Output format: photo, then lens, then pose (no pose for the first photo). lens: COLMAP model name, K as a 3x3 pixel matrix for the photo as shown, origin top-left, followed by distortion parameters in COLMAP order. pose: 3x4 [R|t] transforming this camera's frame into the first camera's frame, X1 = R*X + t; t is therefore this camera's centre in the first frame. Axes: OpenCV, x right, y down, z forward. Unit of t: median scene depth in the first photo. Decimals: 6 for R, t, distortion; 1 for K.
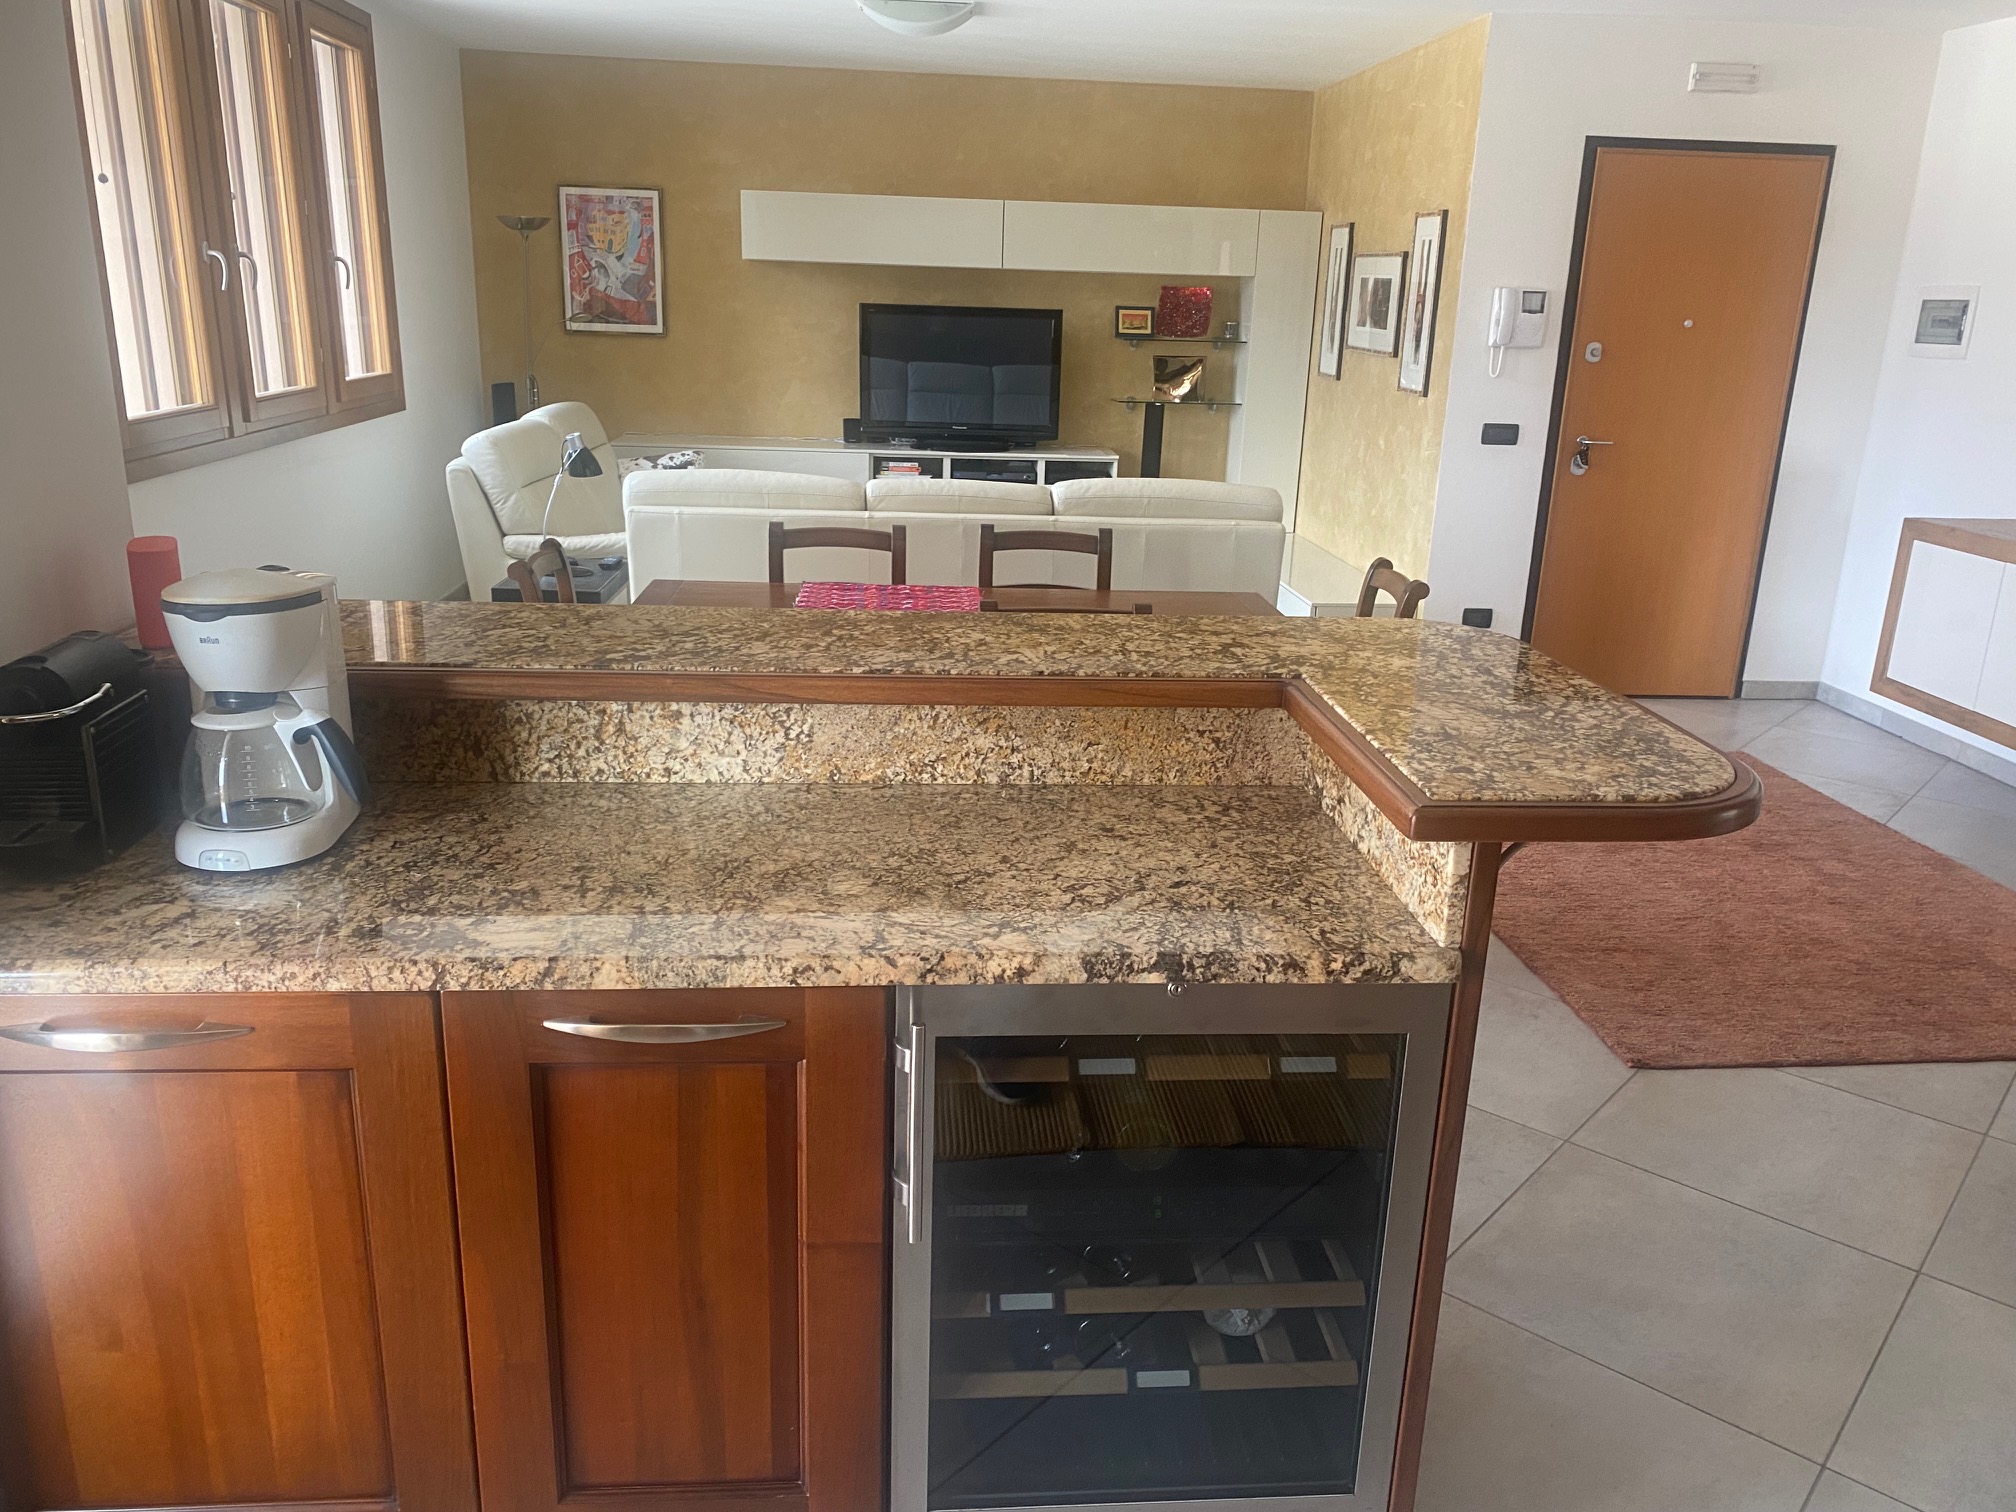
lens RADIAL K [[1512.4, 0, 998.5], [0, 1512.4, 749.1], [0, 0, 1]] dist [0.034322, -0.026031]
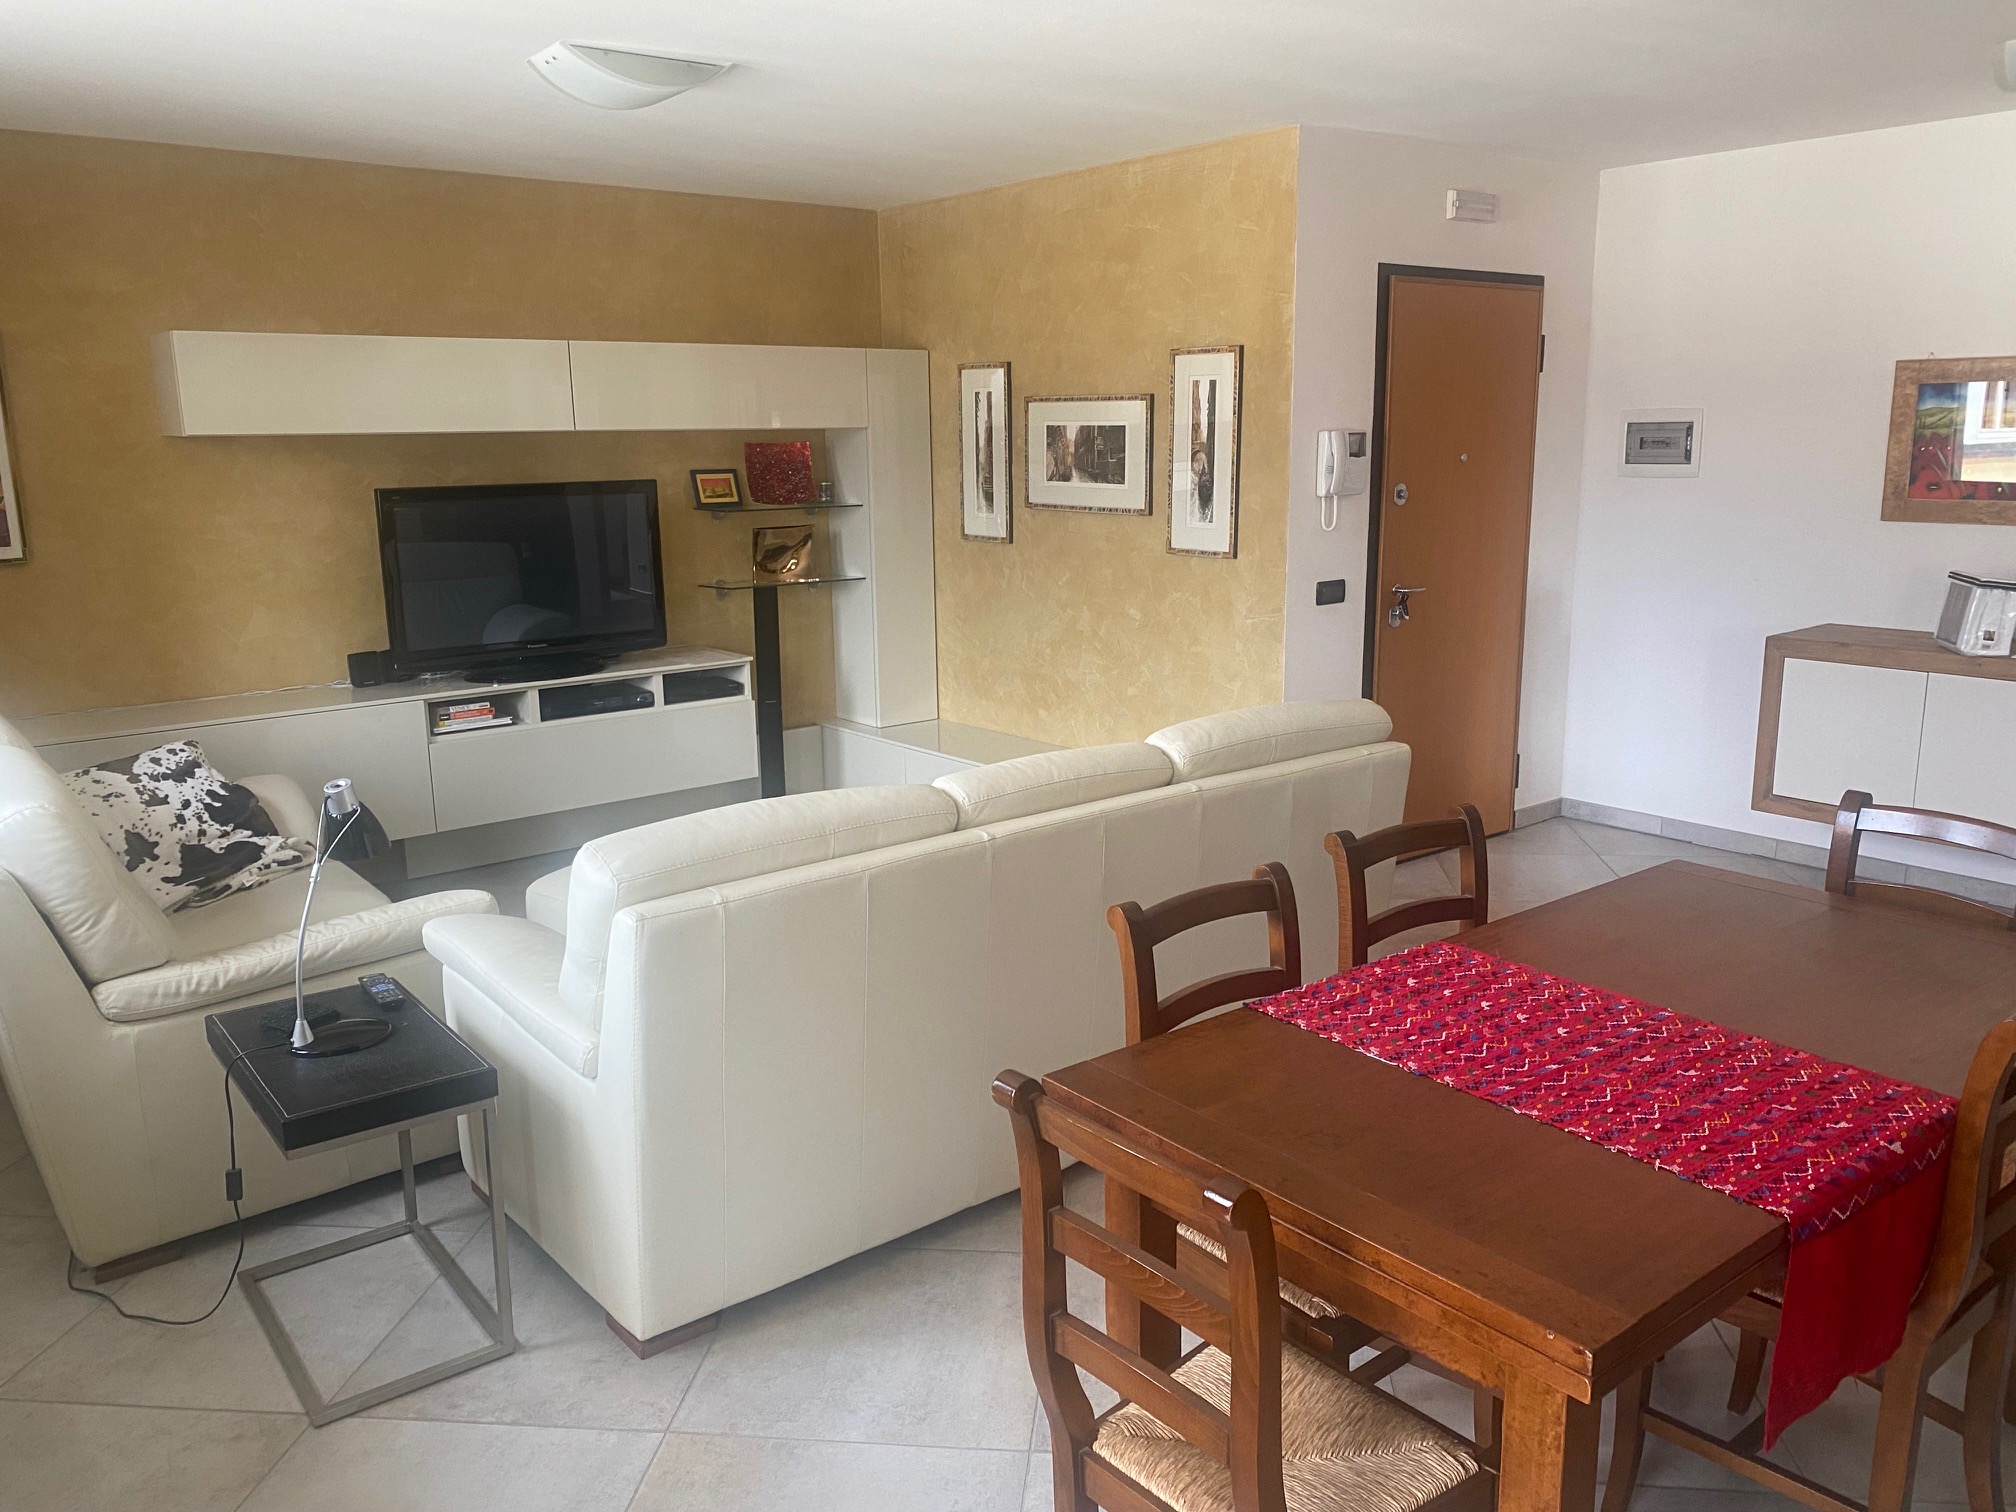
lens RADIAL K [[1512.4, 0, 1009.9], [0, 1512.4, 773.1], [0, 0, 1]] dist [0.034322, -0.026031]
pose [[0.828348, -0.168706, 0.534208, -0.260337], [0.202816, 0.979203, -0.005250, -0.113704], [-0.522213, 0.112694, 0.845337, 0.301488]]
